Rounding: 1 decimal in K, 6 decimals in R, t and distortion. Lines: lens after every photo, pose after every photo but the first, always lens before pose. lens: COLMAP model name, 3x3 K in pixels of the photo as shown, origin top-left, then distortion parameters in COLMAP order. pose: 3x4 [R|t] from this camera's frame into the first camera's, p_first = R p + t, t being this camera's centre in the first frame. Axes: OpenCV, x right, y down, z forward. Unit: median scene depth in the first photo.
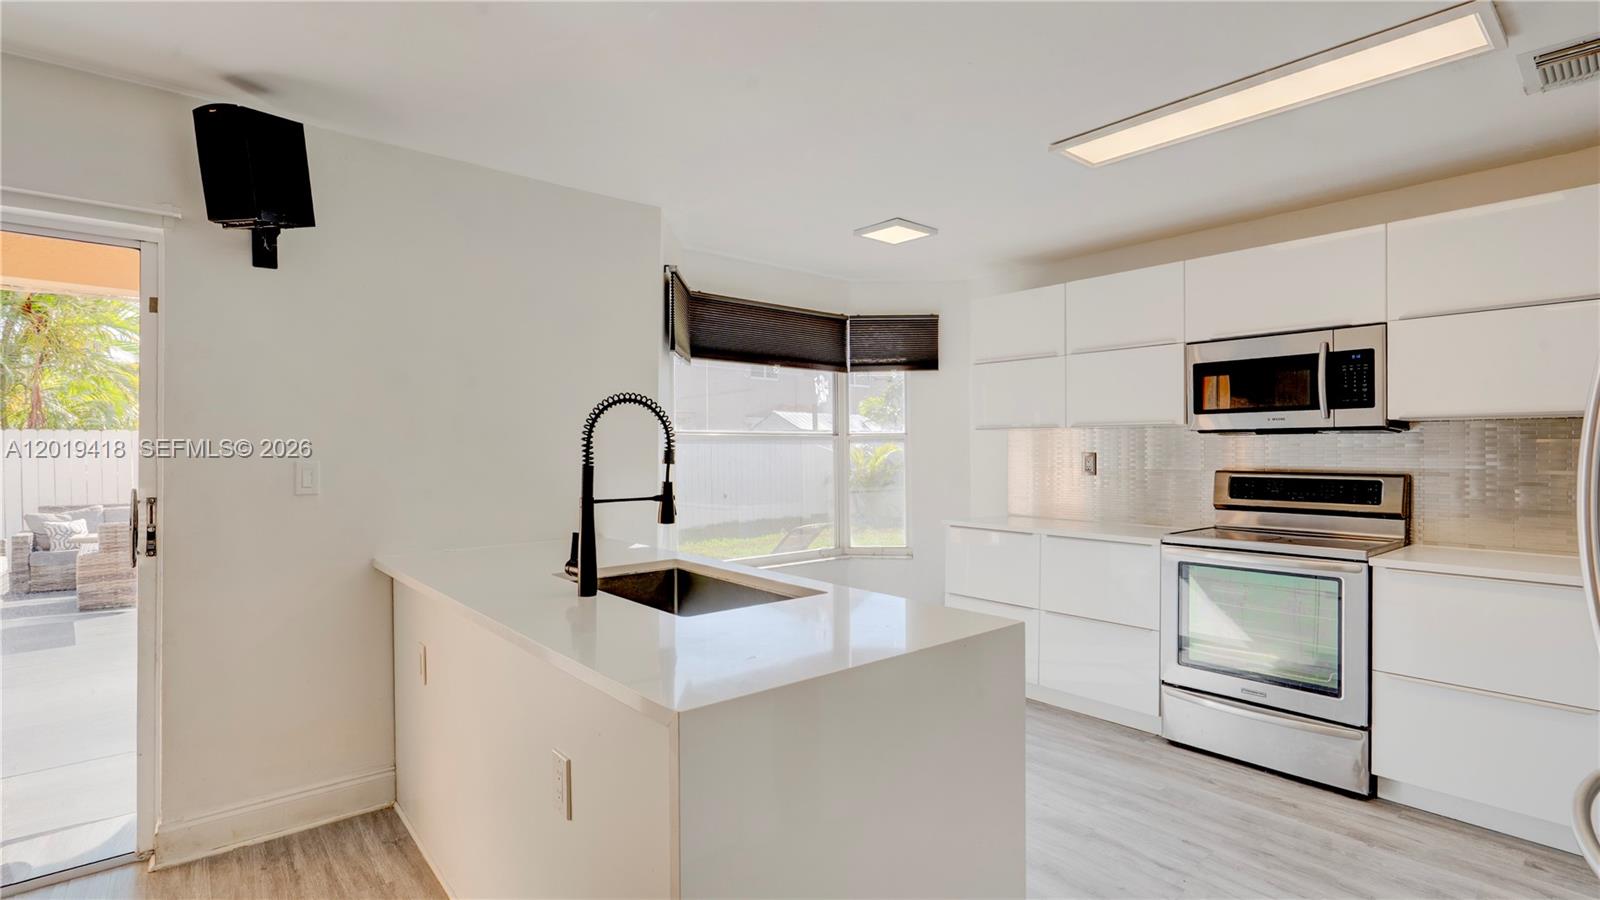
lens RADIAL K [[734.6, 0, 790.1], [0, 734.6, 450.5], [0, 0, 1]] dist [0.009812, 0.000624]
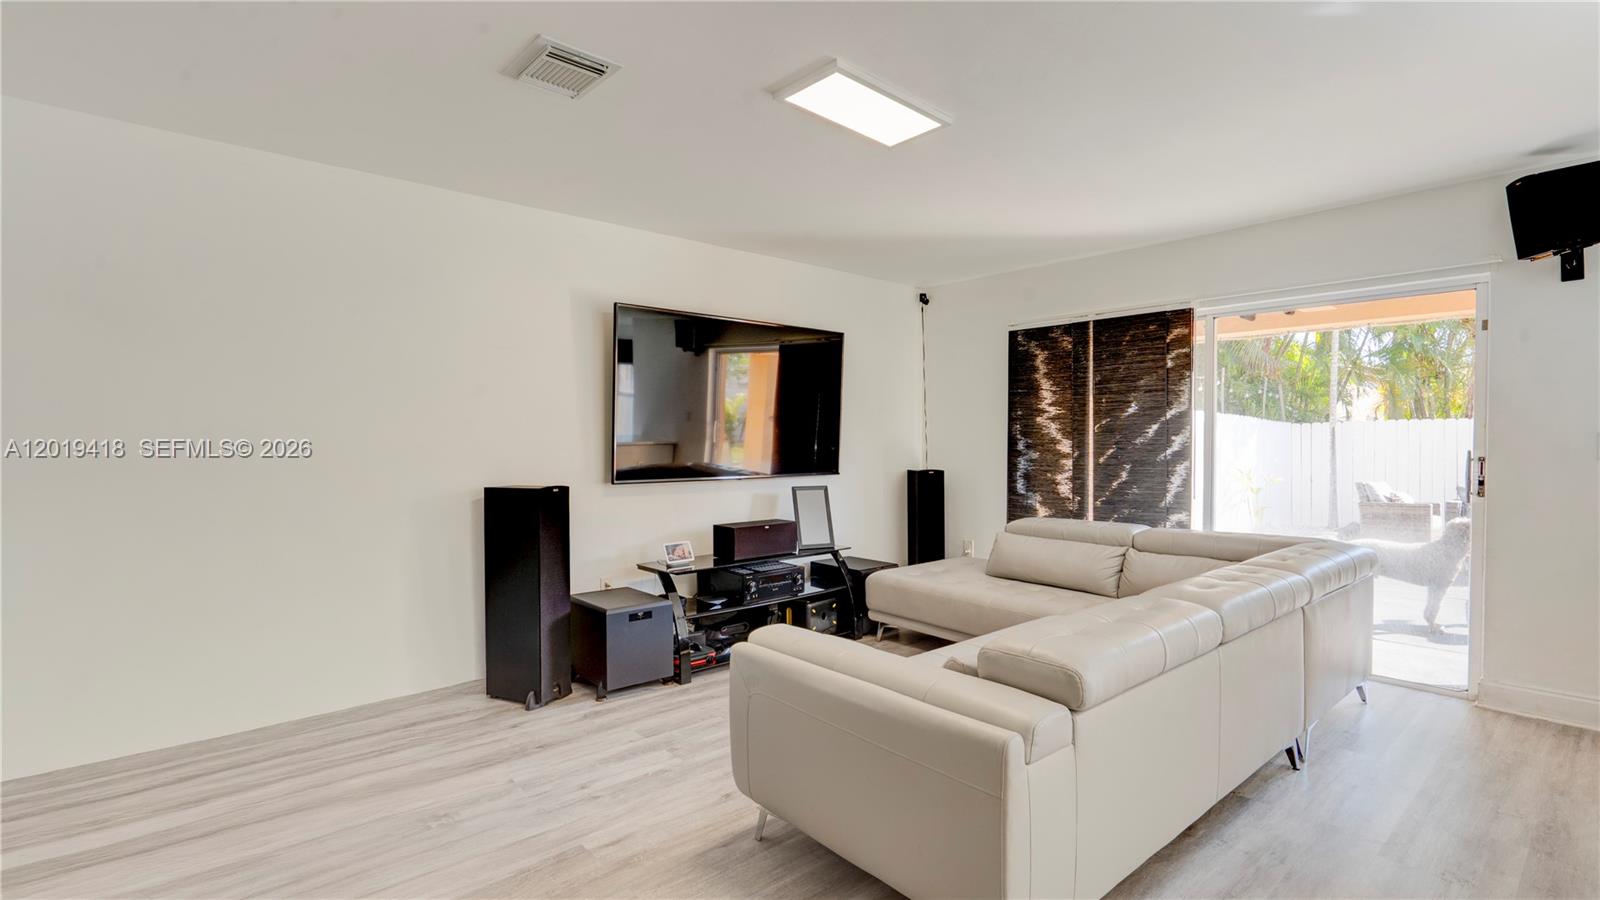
lens RADIAL K [[734.6, 0, 790.4], [0, 734.6, 446.7], [0, 0, 1]] dist [0.009812, 0.000624]
pose [[0.008040, 0.012421, -0.999891, 0.590254], [-0.006905, 0.999900, 0.012365, 0.034849], [0.999944, 0.006805, 0.008125, -0.376798]]
